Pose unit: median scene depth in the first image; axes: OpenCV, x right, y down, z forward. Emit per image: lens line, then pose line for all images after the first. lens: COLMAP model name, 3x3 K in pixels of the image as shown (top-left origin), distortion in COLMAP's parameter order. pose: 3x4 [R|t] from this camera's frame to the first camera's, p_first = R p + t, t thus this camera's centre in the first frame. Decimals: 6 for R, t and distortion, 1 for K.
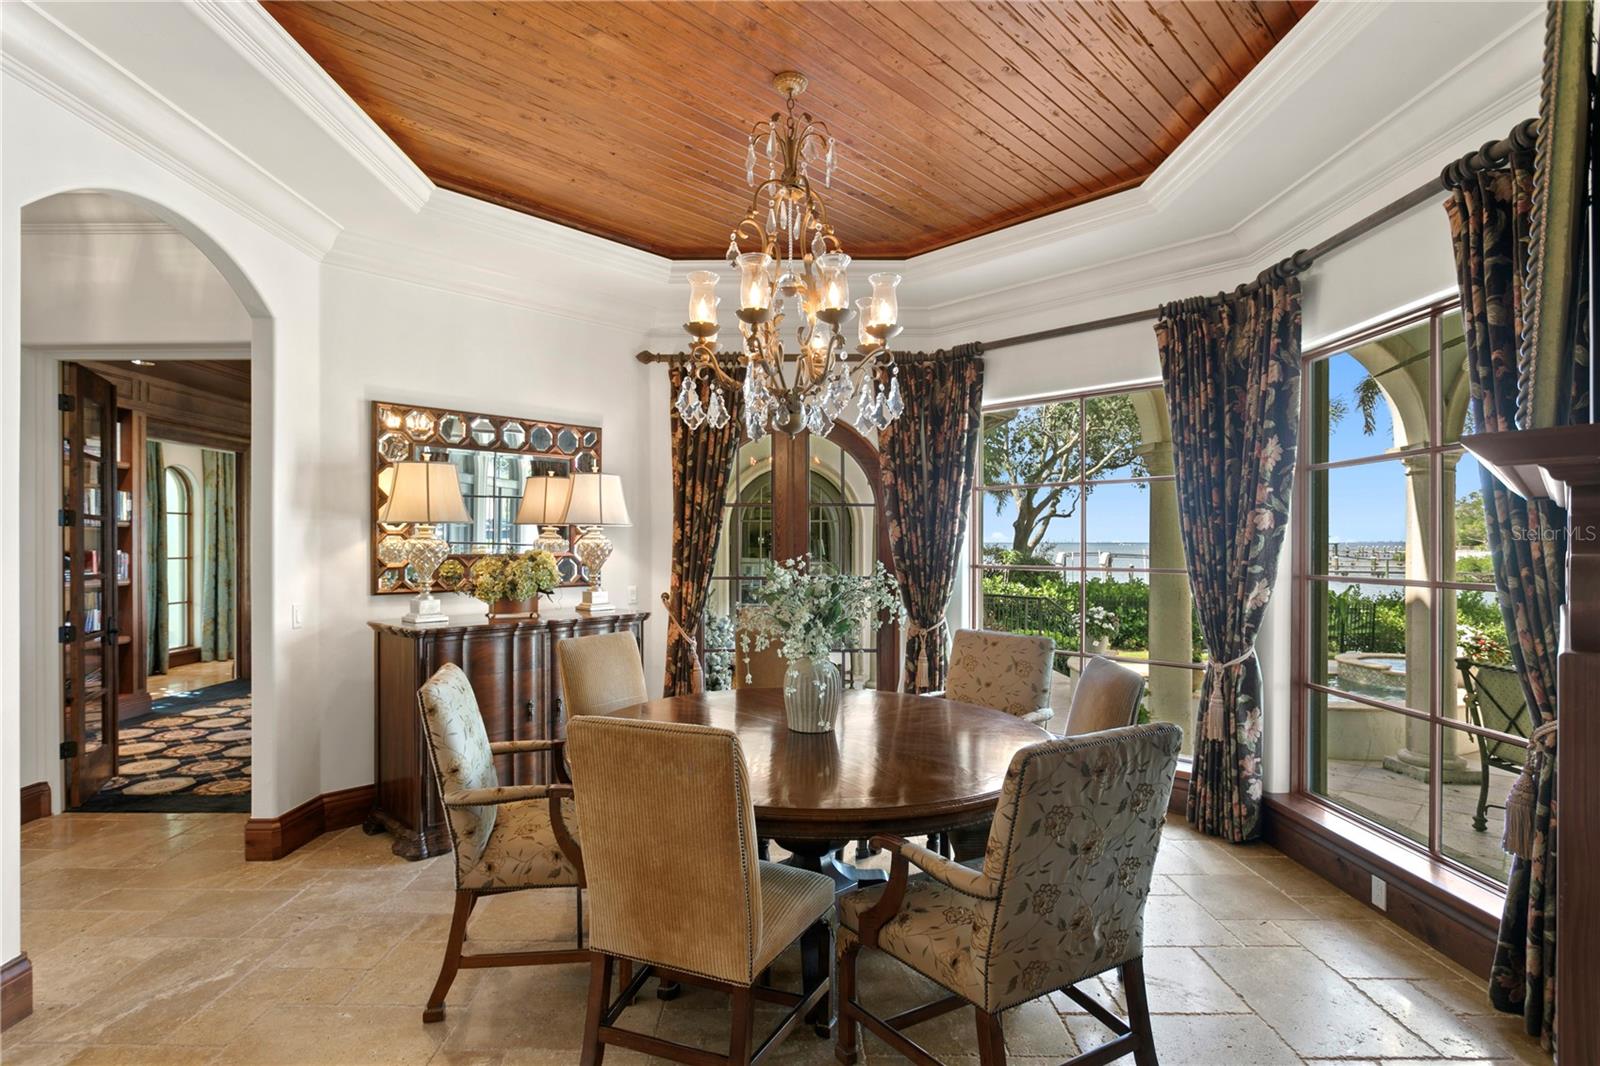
lens RADIAL K [[774.7, 0, 786.4], [0, 774.7, 544.8], [0, 0, 1]] dist [-0.004086, -0.000816]
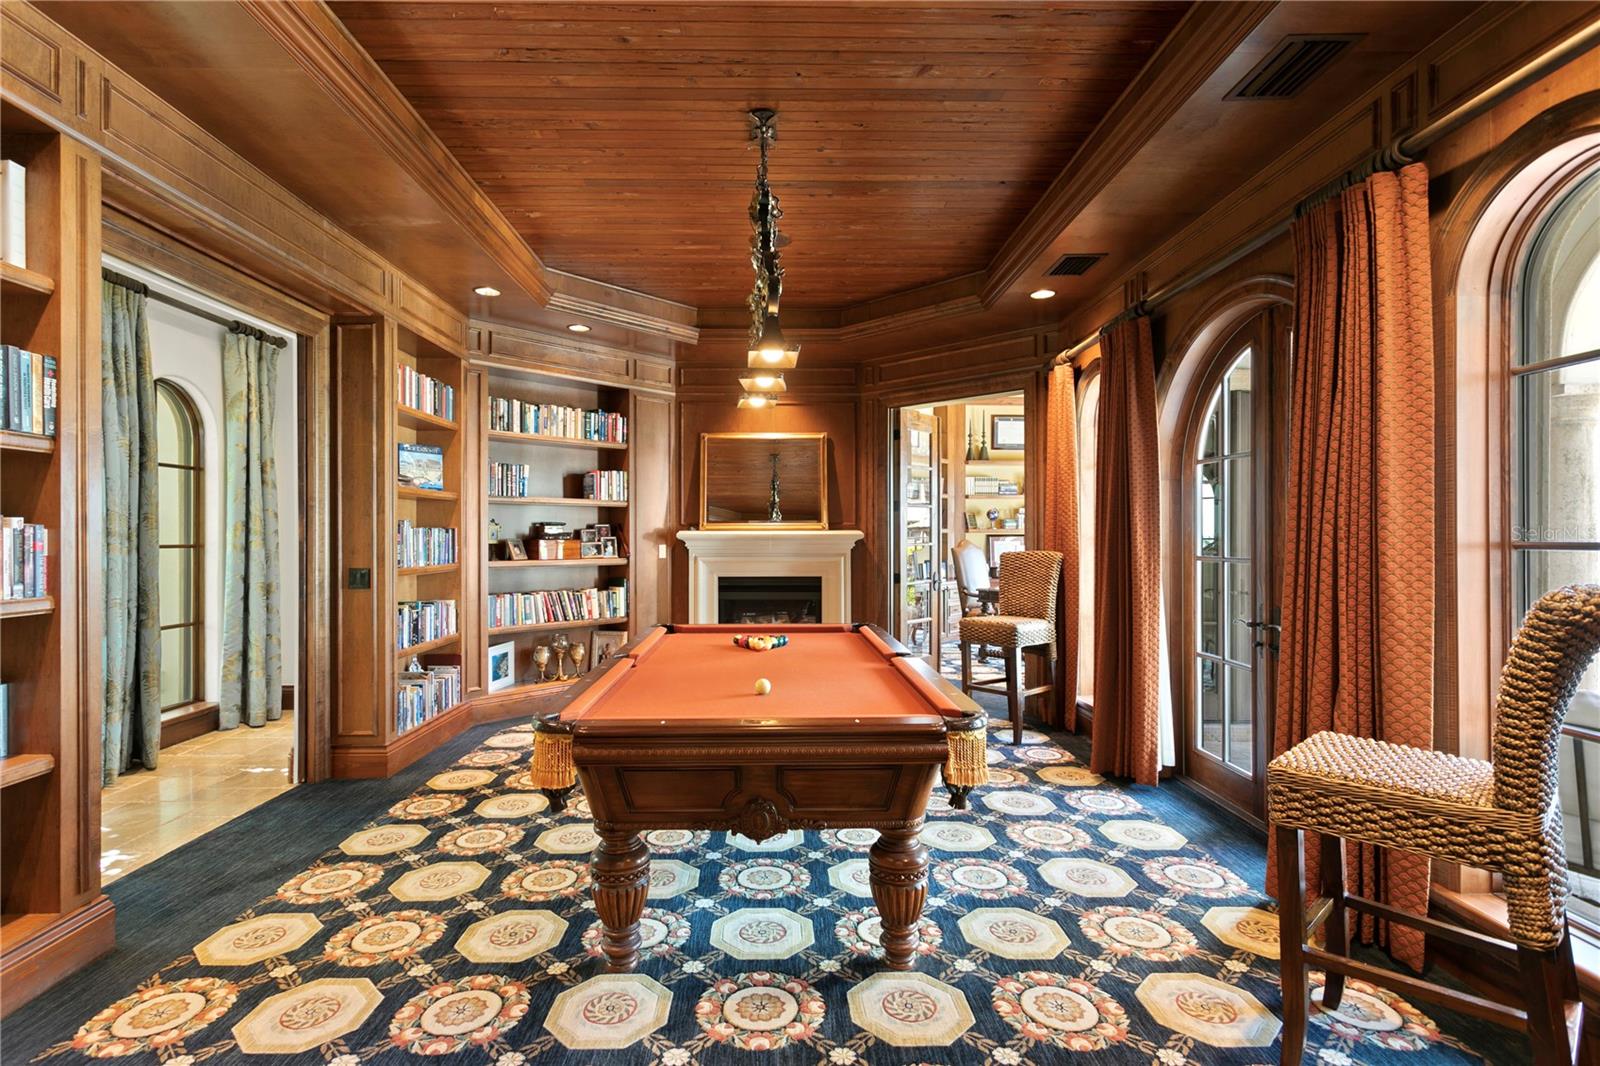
lens RADIAL K [[756.9, 0, 781.5], [0, 756.9, 532.0], [0, 0, 1]] dist [0.006295, 0.000868]
pose [[0.999938, -0.002219, 0.010925, -0.351571], [0.002290, 0.999976, -0.006507, 0.011667], [-0.010911, 0.006531, 0.999919, 0.438369]]
